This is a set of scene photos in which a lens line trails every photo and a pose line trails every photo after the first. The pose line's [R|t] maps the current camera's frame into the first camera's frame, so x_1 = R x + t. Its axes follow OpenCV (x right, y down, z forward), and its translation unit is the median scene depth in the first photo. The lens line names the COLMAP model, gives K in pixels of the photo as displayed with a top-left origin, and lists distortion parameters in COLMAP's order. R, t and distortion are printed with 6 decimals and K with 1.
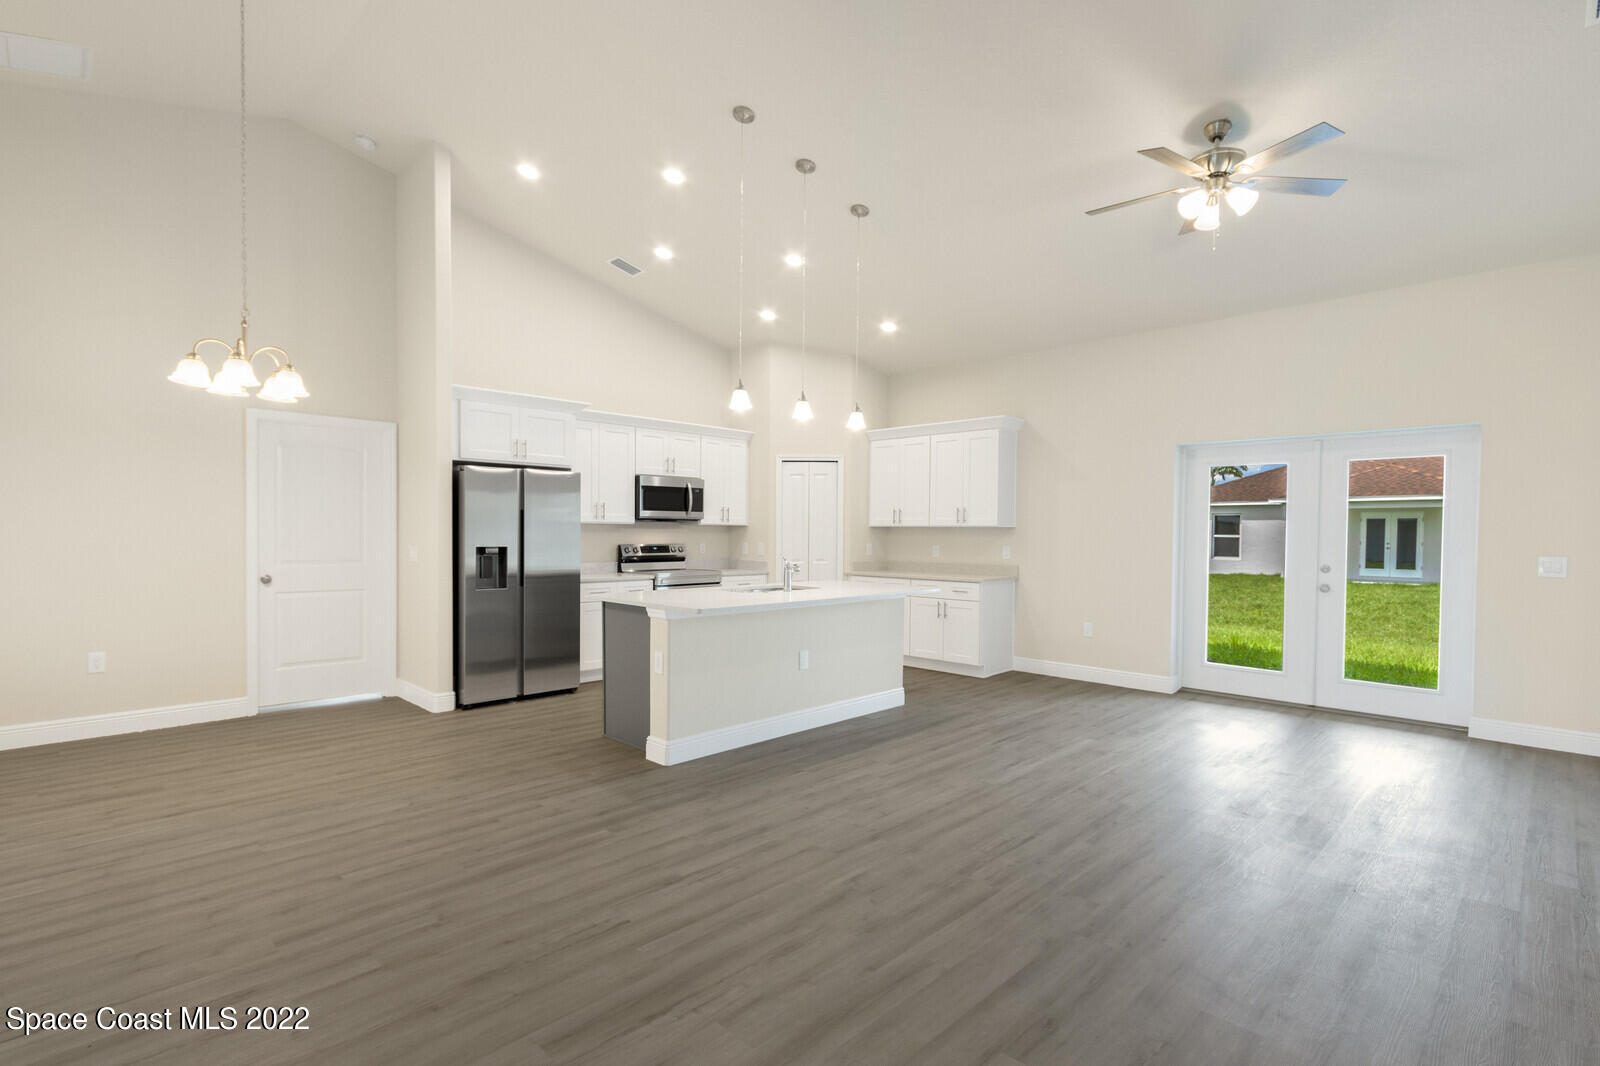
lens RADIAL K [[735.3, 0, 806.4], [0, 735.3, 541.0], [0, 0, 1]] dist [0.003669, -0.000622]
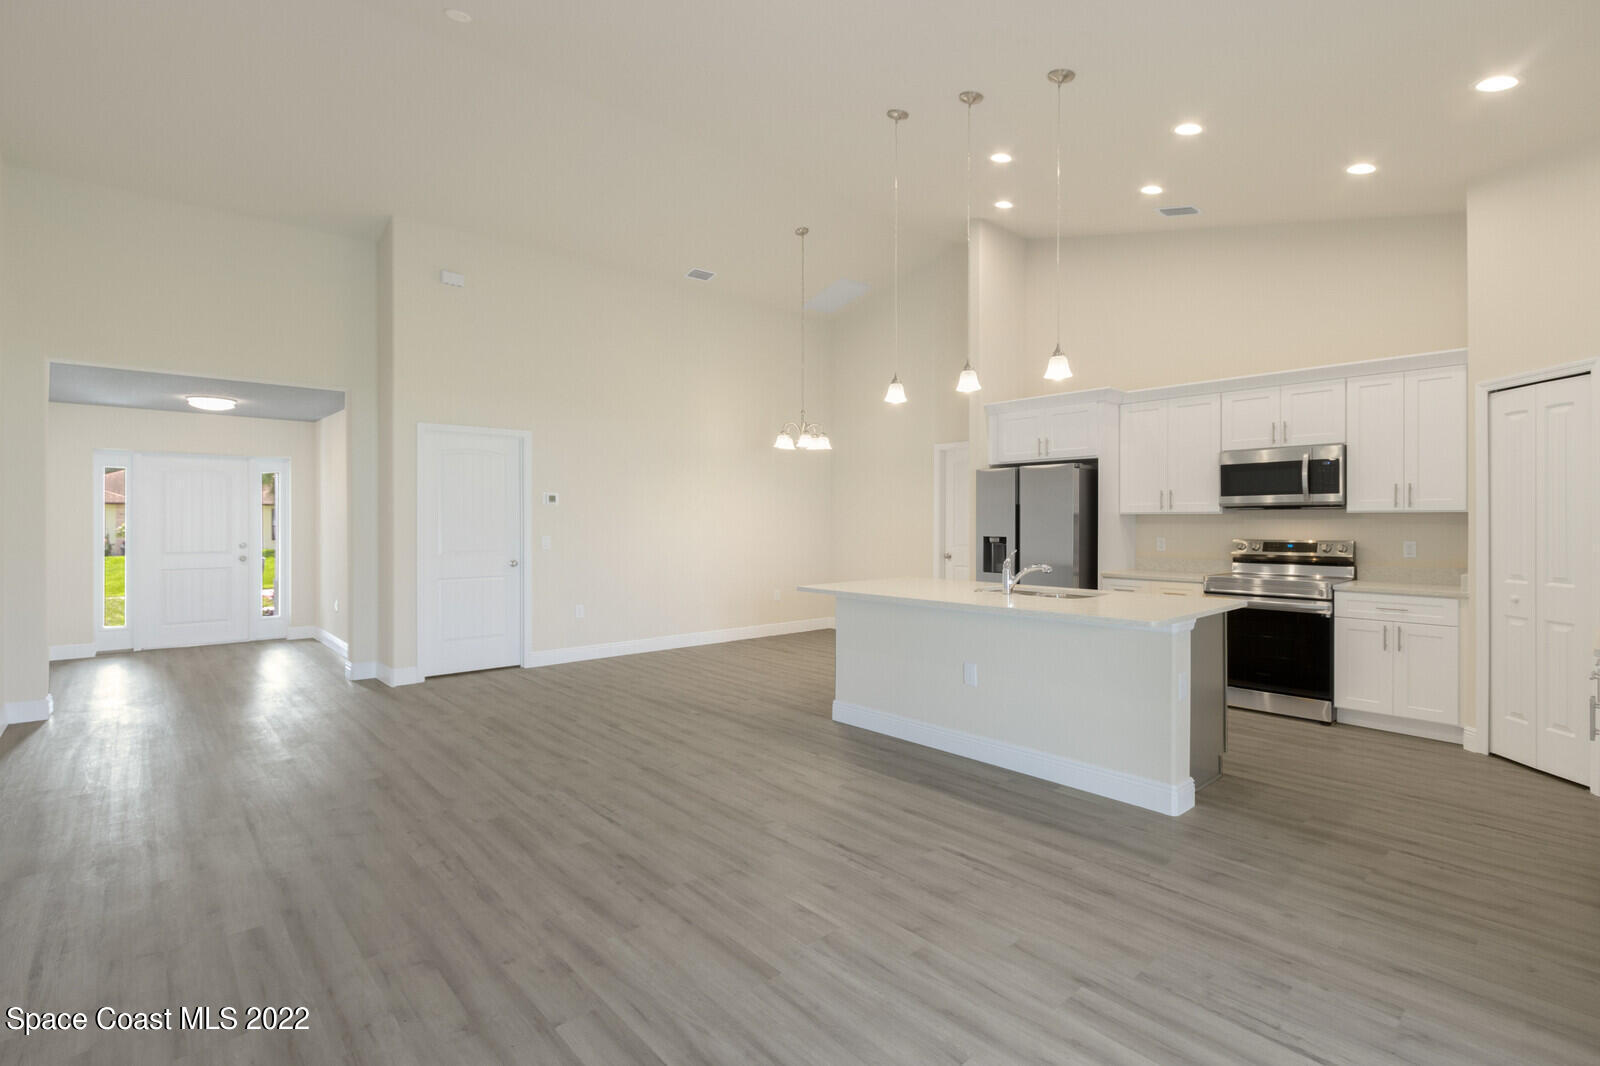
lens RADIAL K [[735.3, 0, 801.7], [0, 735.3, 522.5], [0, 0, 1]] dist [0.003669, -0.000622]
pose [[-0.040292, -0.003464, -0.999182, 0.583989], [-0.010994, 0.999935, -0.003023, -0.006062], [0.999127, 0.010863, -0.040327, 0.574529]]
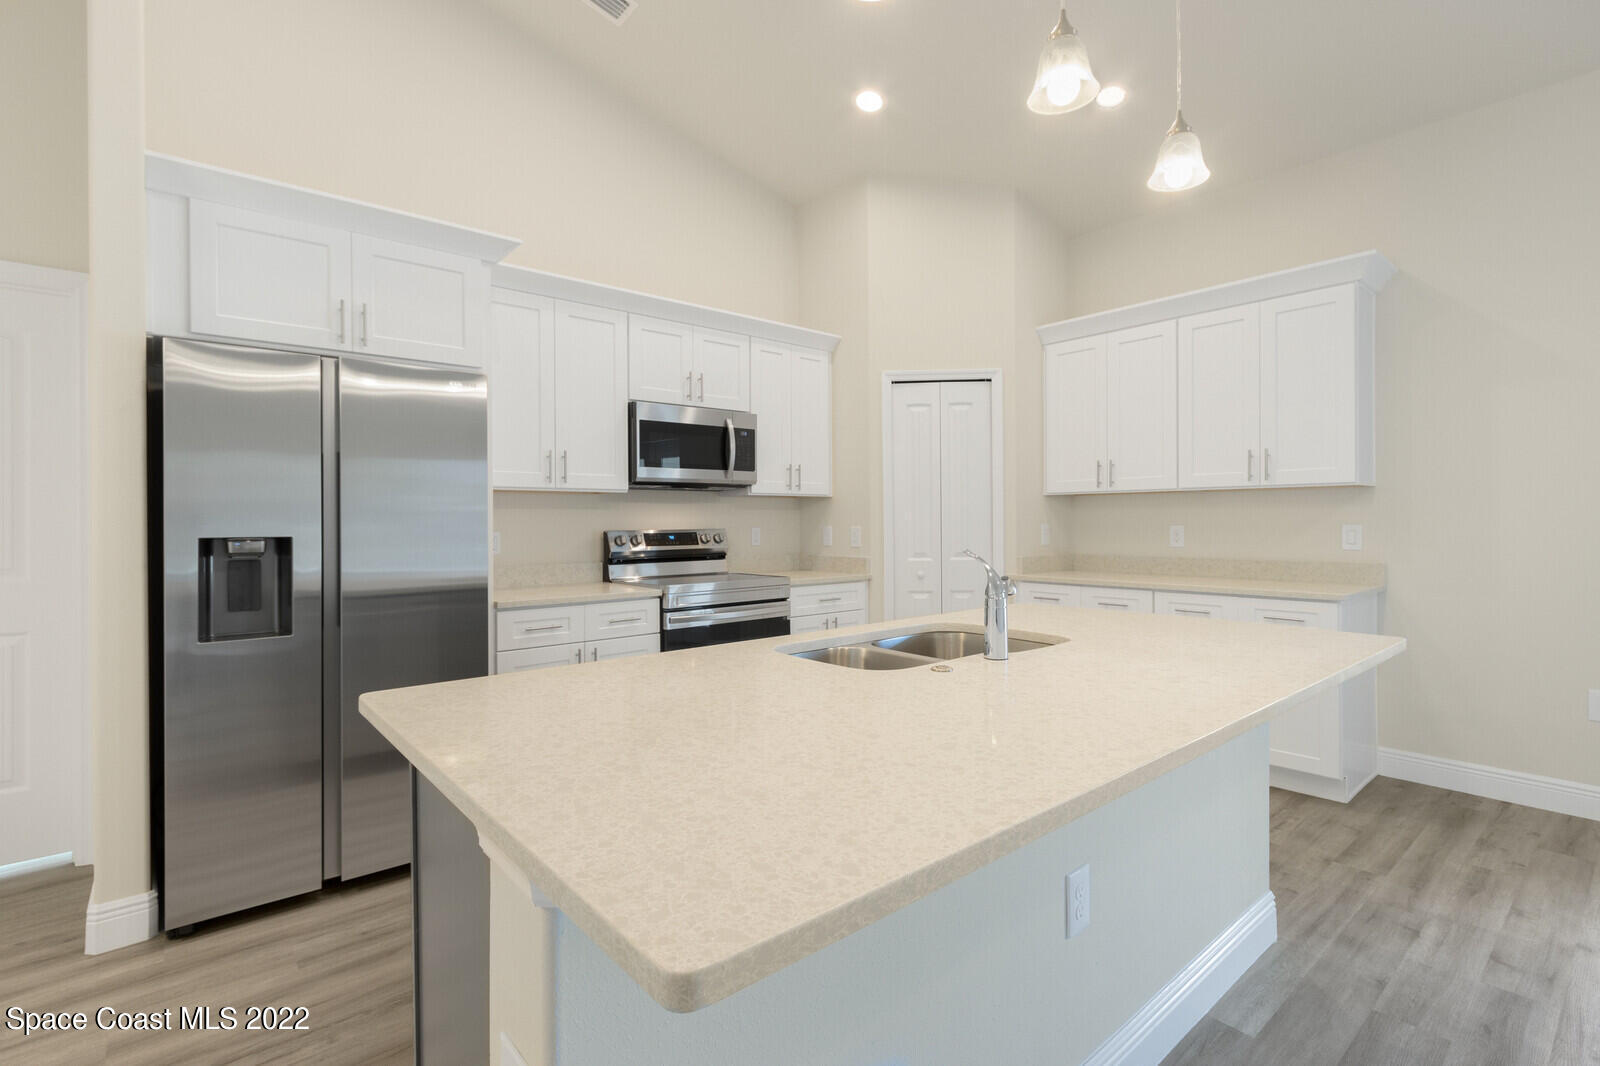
lens RADIAL K [[735.3, 0, 805.8], [0, 735.3, 520.5], [0, 0, 1]] dist [0.003669, -0.000622]
pose [[0.996642, -0.014268, -0.080633, -0.060931], [0.013250, 0.999826, -0.013150, 0.006086], [0.080807, 0.012038, 0.996657, 0.472631]]
